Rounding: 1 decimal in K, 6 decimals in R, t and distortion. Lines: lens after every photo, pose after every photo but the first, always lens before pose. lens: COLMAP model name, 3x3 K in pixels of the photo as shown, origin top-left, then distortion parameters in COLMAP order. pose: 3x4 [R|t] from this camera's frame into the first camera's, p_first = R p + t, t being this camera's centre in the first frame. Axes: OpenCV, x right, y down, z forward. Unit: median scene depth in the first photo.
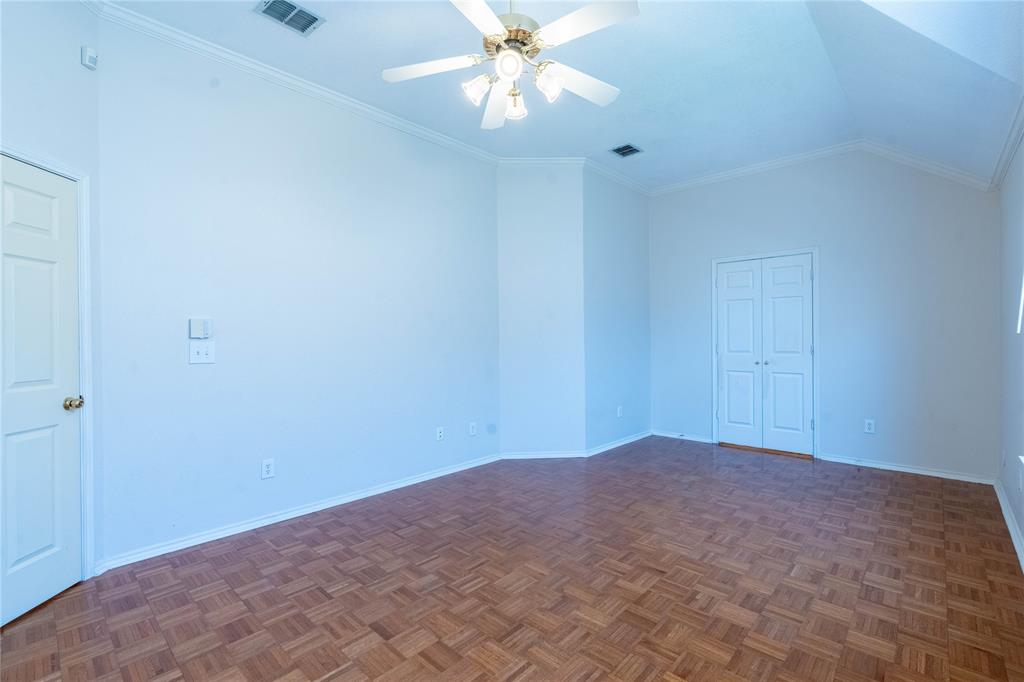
lens RADIAL K [[459.4, 0, 513.5], [0, 459.4, 336.6], [0, 0, 1]] dist [-0.004610, 0.000183]
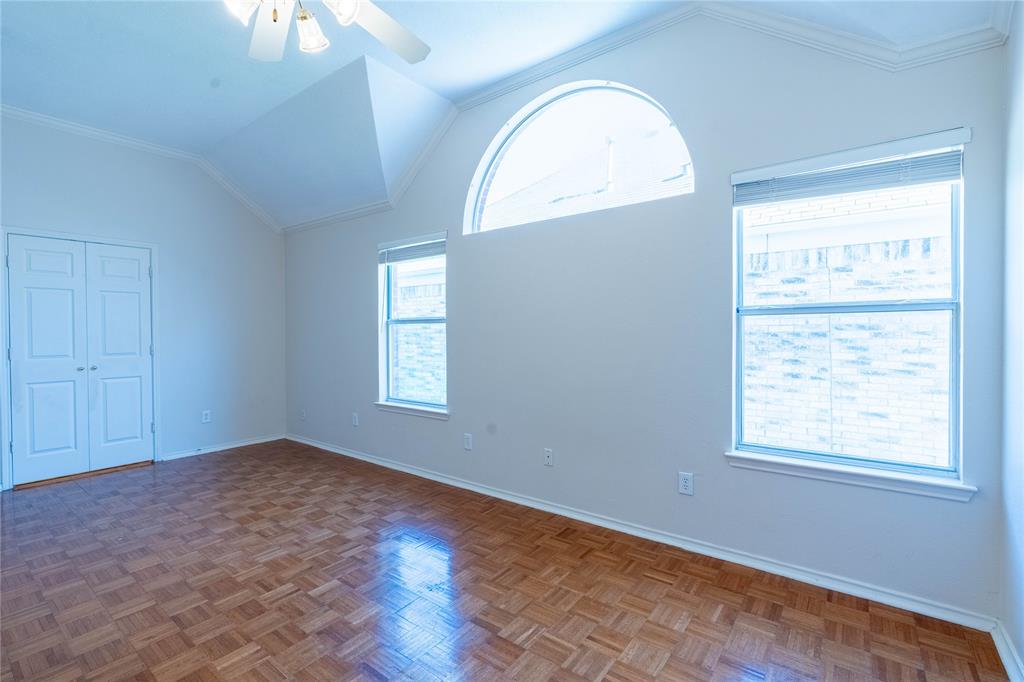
lens RADIAL K [[459.4, 0, 513.5], [0, 459.4, 336.6], [0, 0, 1]] dist [-0.004610, 0.000183]
pose [[-0.104741, -0.000767, 0.994499, -0.519494], [0.005802, 0.999982, 0.001382, 0.005314], [-0.994483, 0.005915, -0.104735, 0.474765]]
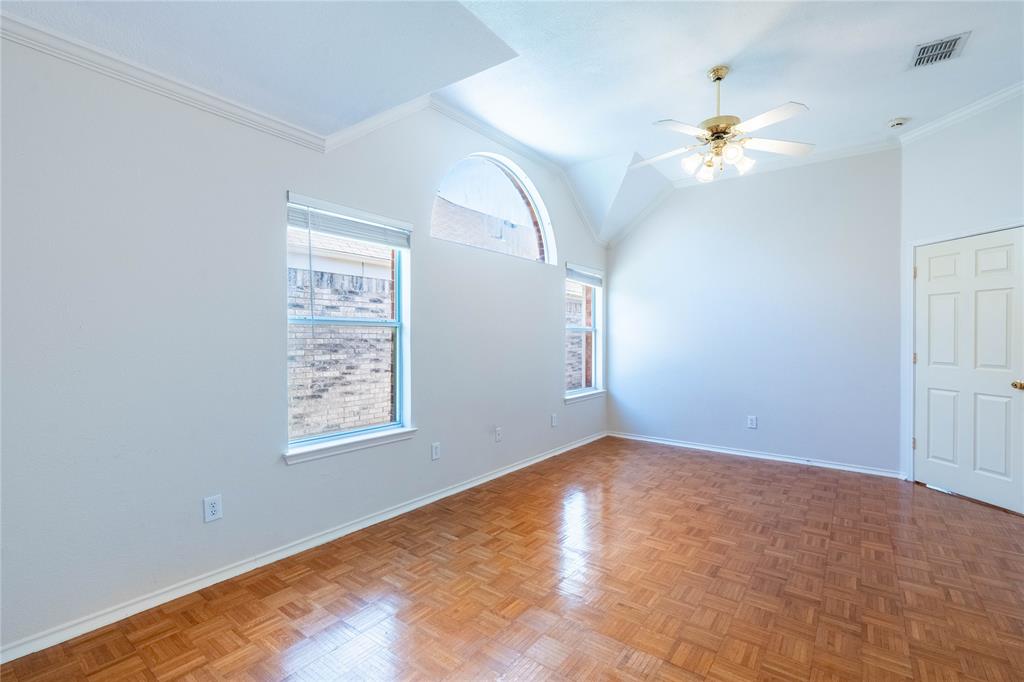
lens RADIAL K [[459.4, 0, 513.5], [0, 459.4, 336.6], [0, 0, 1]] dist [-0.004610, 0.000183]
pose [[-0.994824, 0.005439, -0.101468, 0.506459], [0.005644, 0.999983, -0.001725, -0.004516], [0.101457, -0.002288, -0.994837, 1.540193]]
